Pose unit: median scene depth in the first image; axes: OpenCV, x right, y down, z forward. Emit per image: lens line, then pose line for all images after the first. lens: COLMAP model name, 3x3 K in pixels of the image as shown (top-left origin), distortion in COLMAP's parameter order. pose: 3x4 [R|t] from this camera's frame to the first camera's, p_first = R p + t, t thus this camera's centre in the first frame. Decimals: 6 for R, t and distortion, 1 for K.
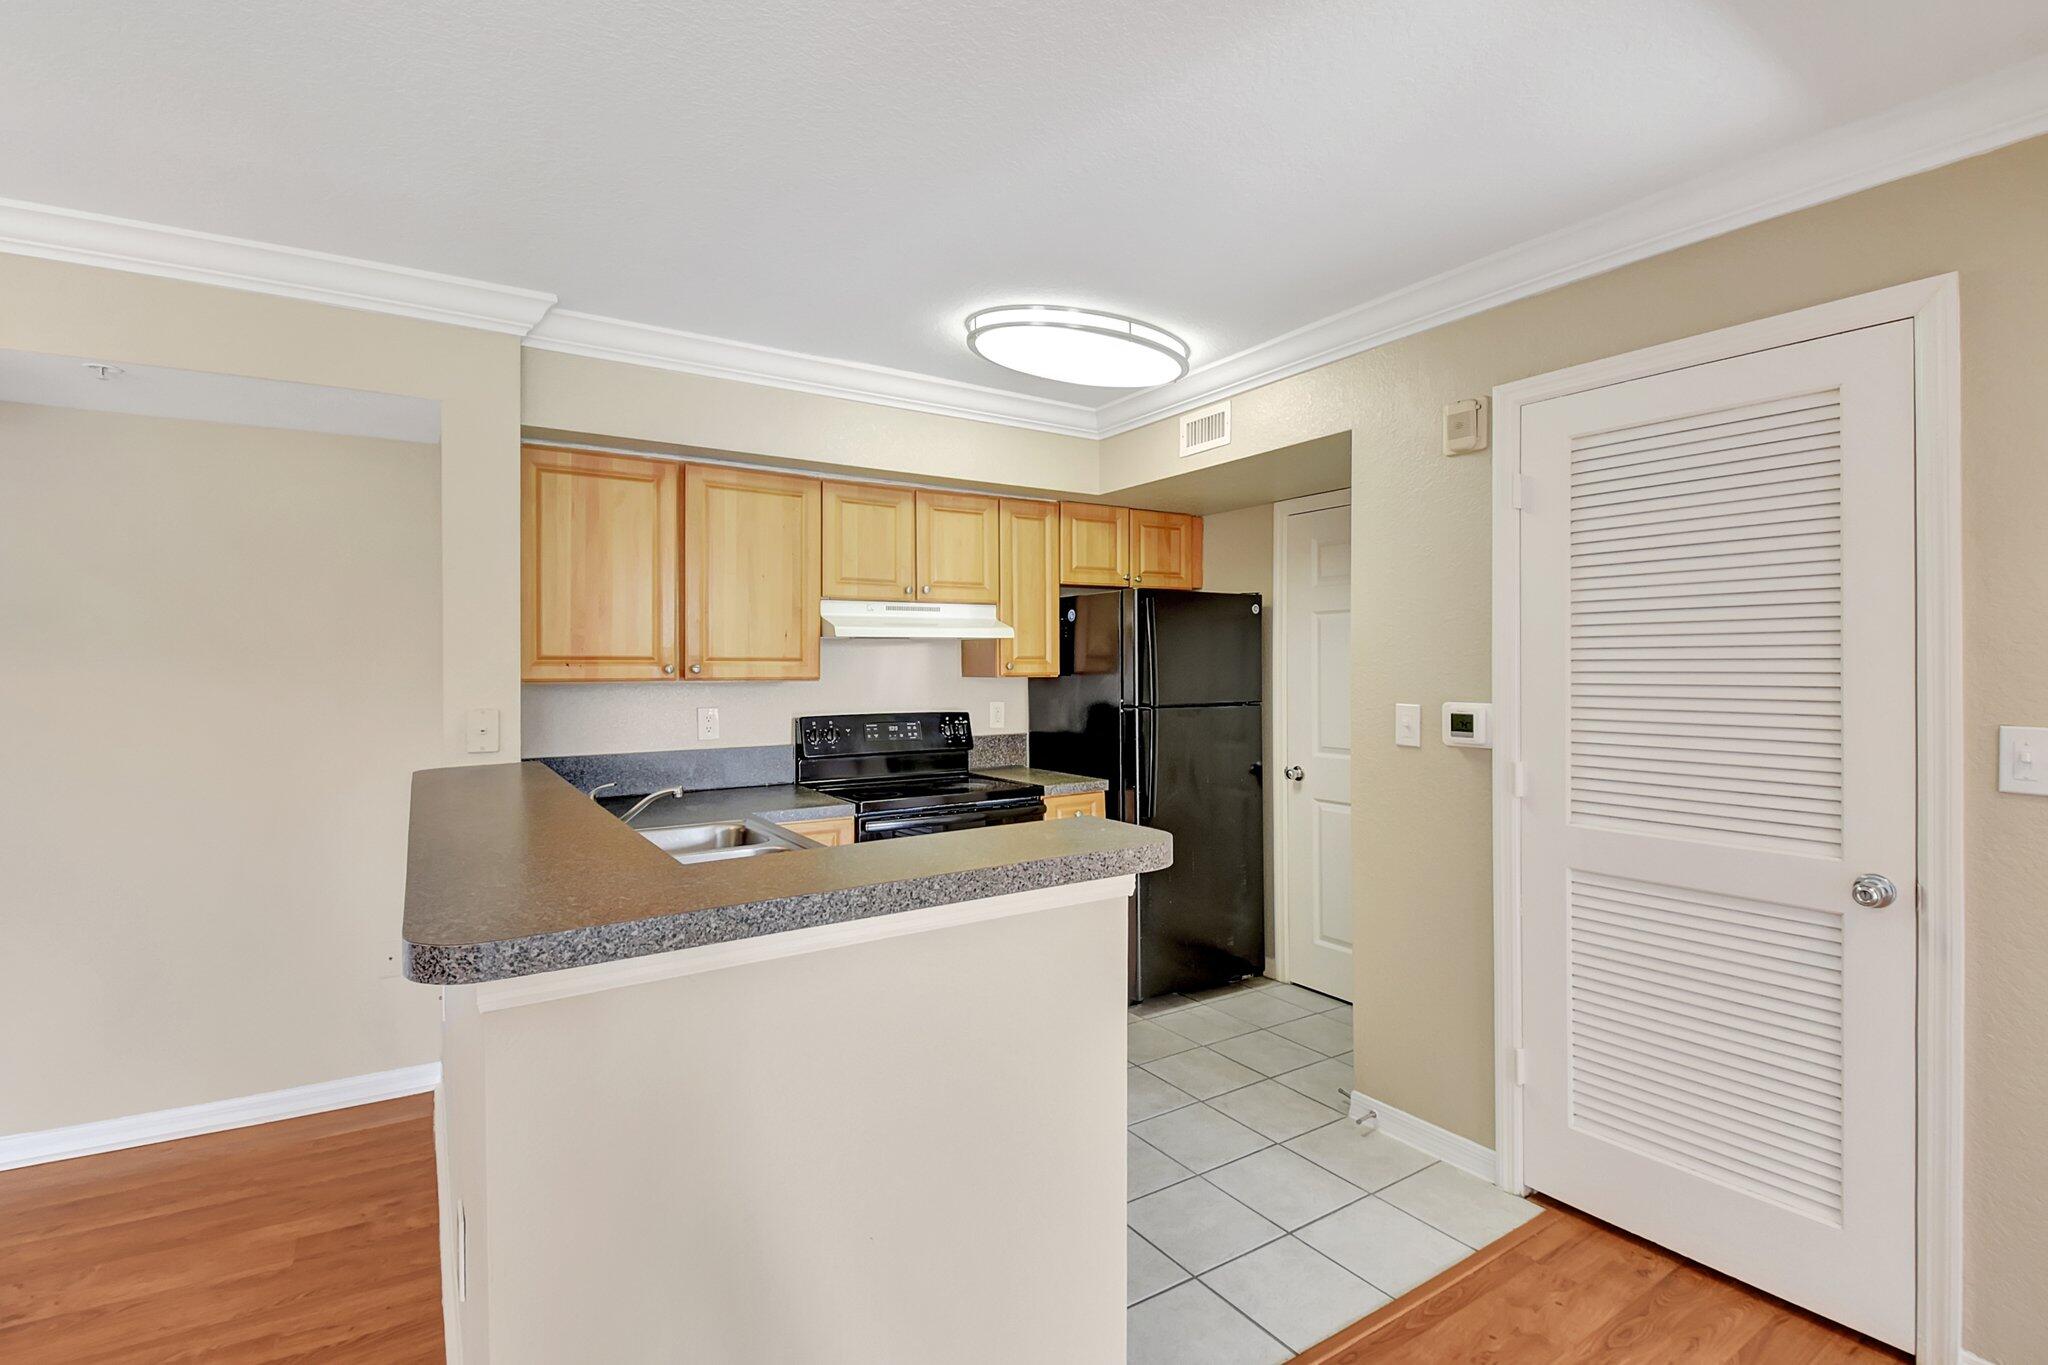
lens RADIAL K [[929.0, 0, 1024.0], [0, 929.0, 682.5], [0, 0, 1]] dist [0.001120, -0.011531]
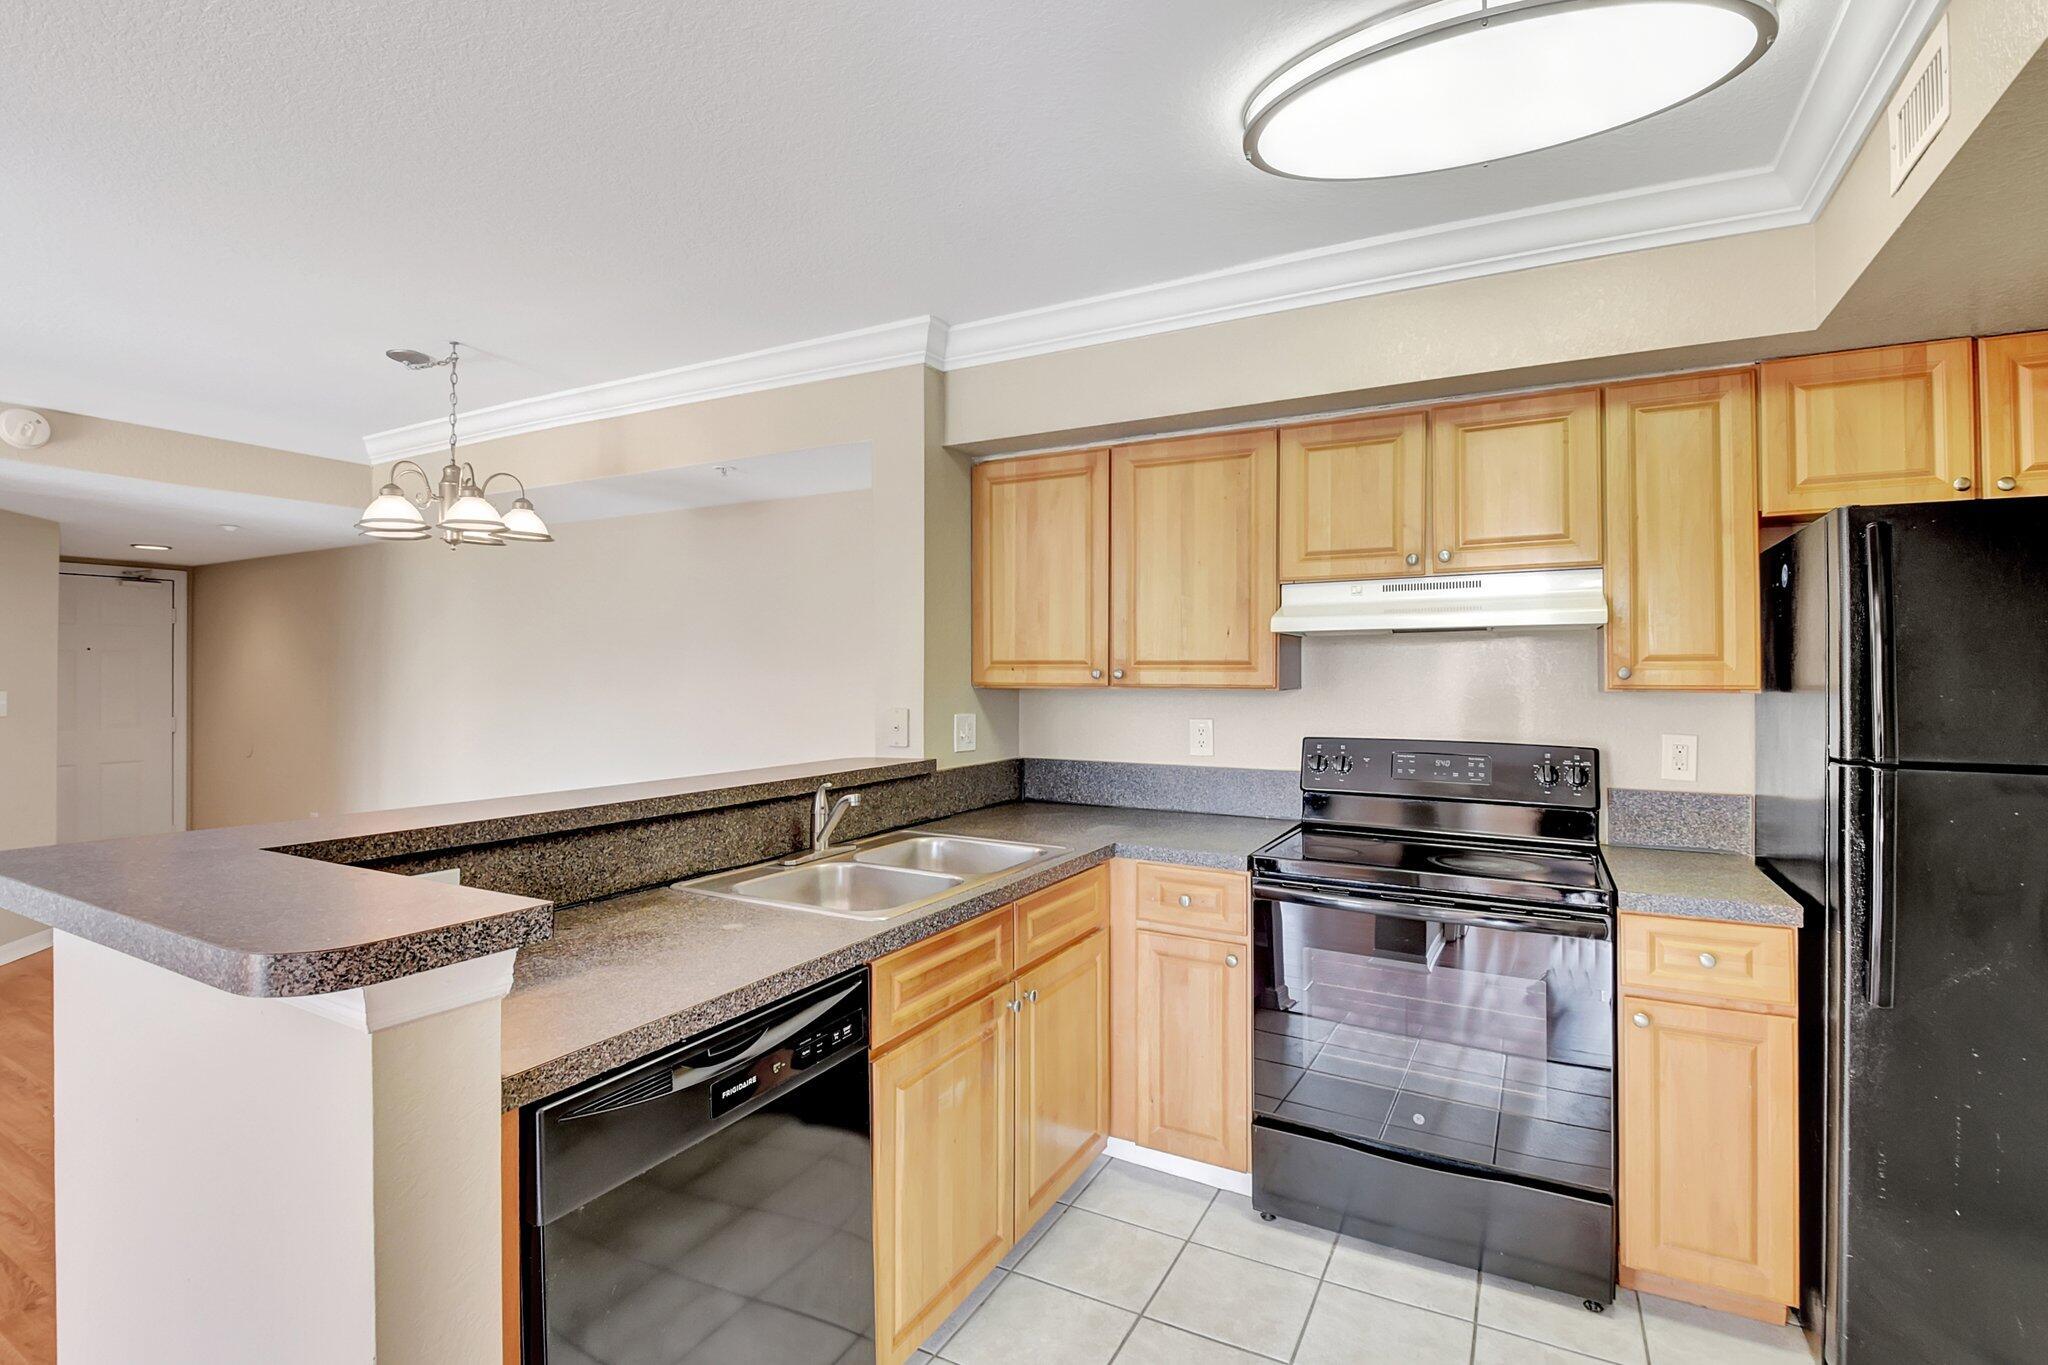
lens RADIAL K [[967.8, 0, 963.3], [0, 967.8, 653.0], [0, 0, 1]] dist [0.018443, -0.029437]
pose [[0.457205, -0.015701, -0.889223, 0.371634], [-0.018171, 0.999471, -0.026991, -0.006383], [0.889176, 0.028498, 0.456677, 0.408644]]
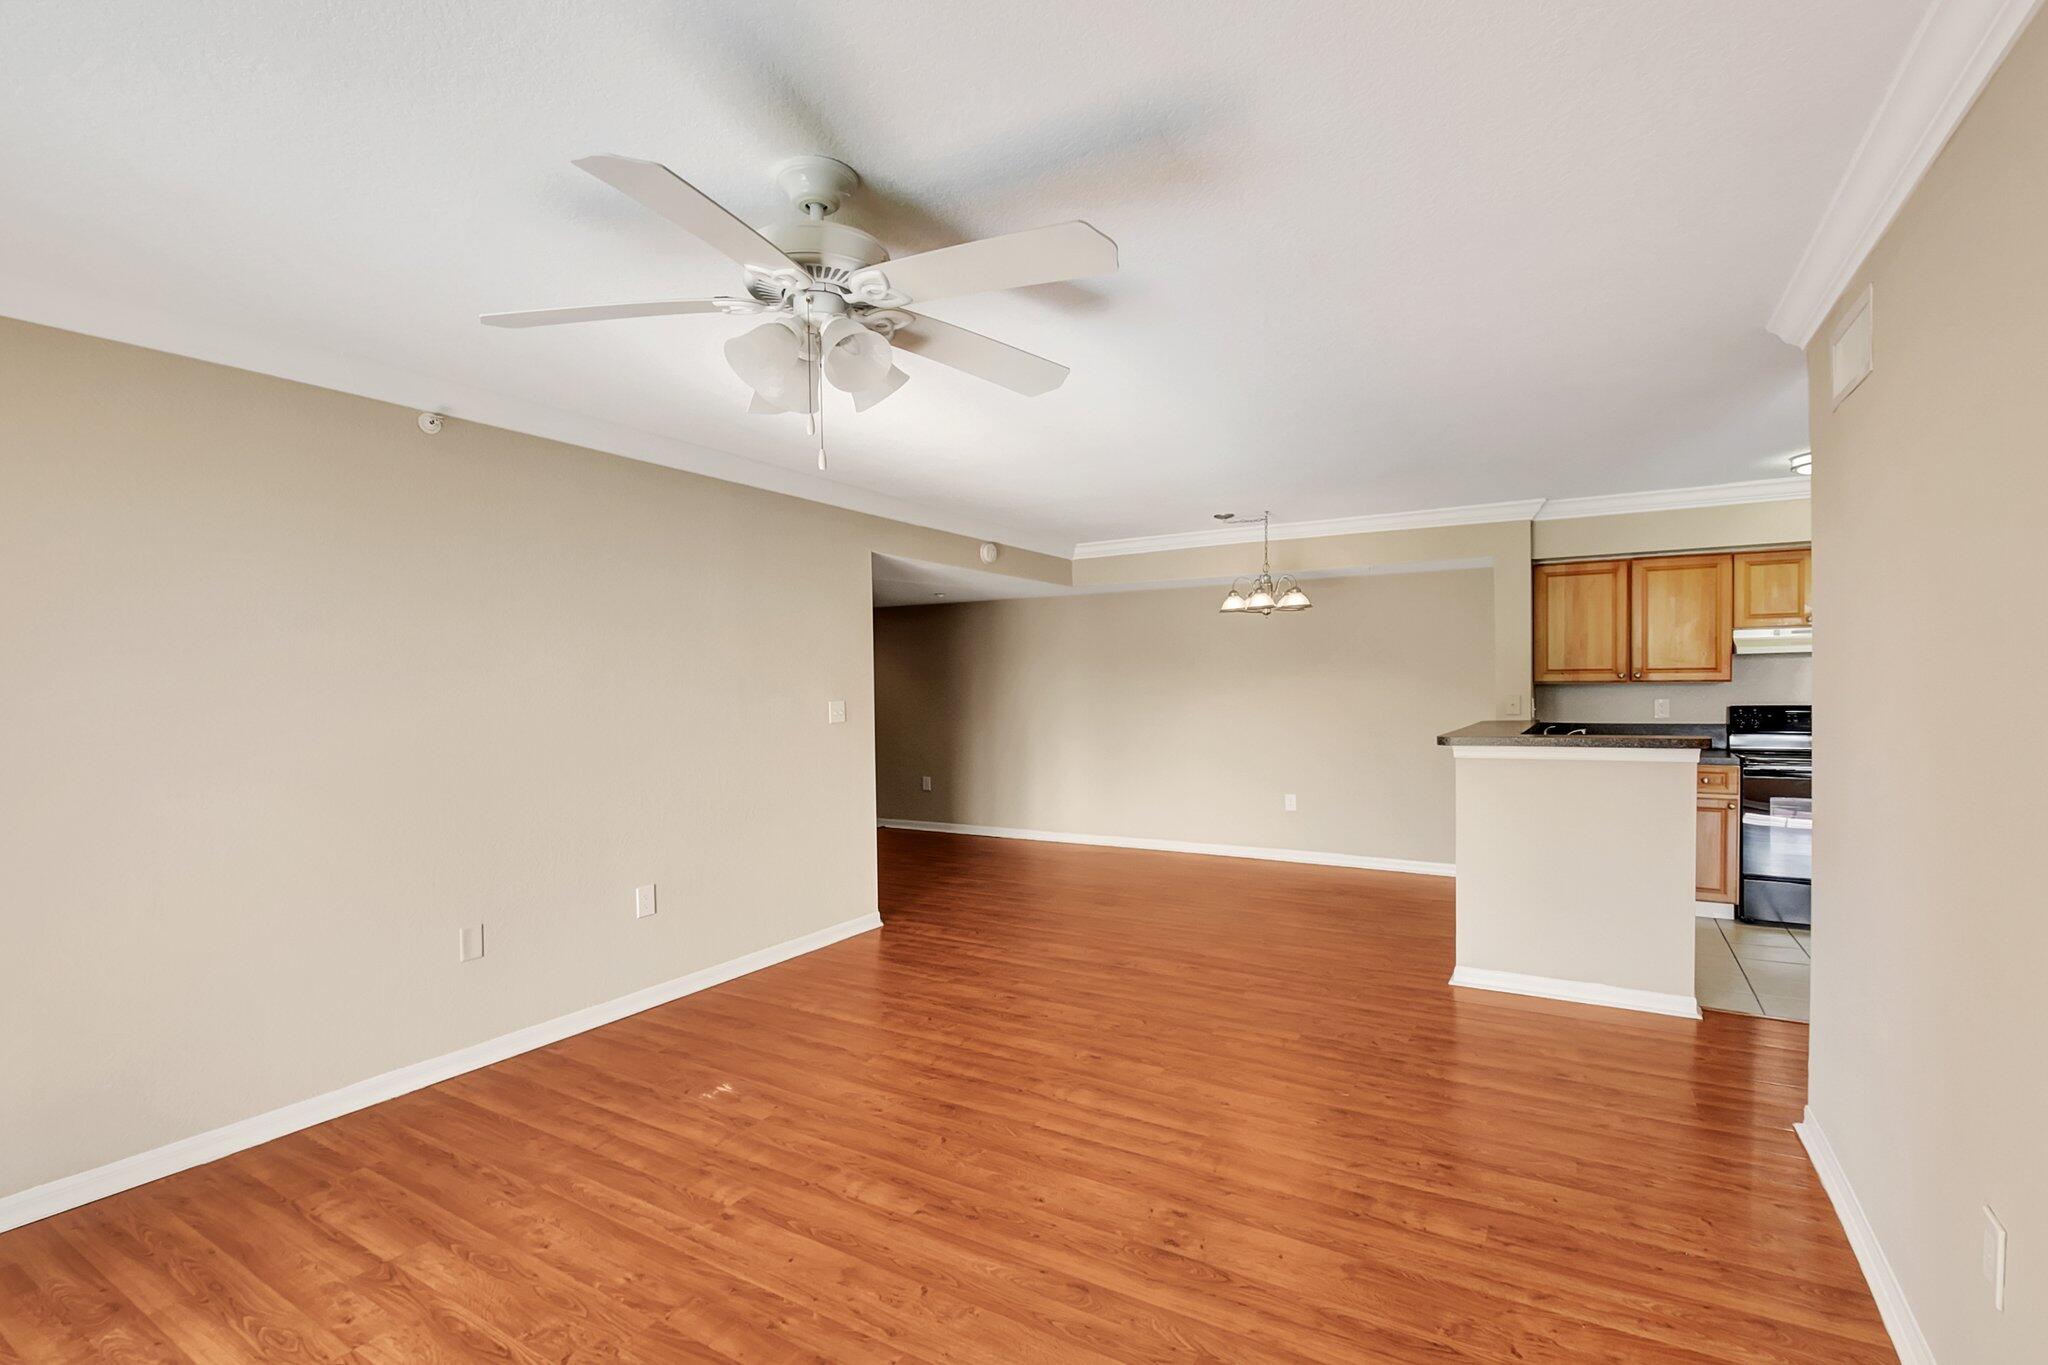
lens RADIAL K [[943.1, 0, 1029.4], [0, 943.1, 686.7], [0, 0, 1]] dist [0.030298, -0.023902]
pose [[0.429271, -0.001361, -0.903175, 0.717640], [-0.004005, 0.999986, -0.003410, 0.016065], [0.903167, 0.005081, 0.429260, -0.749969]]
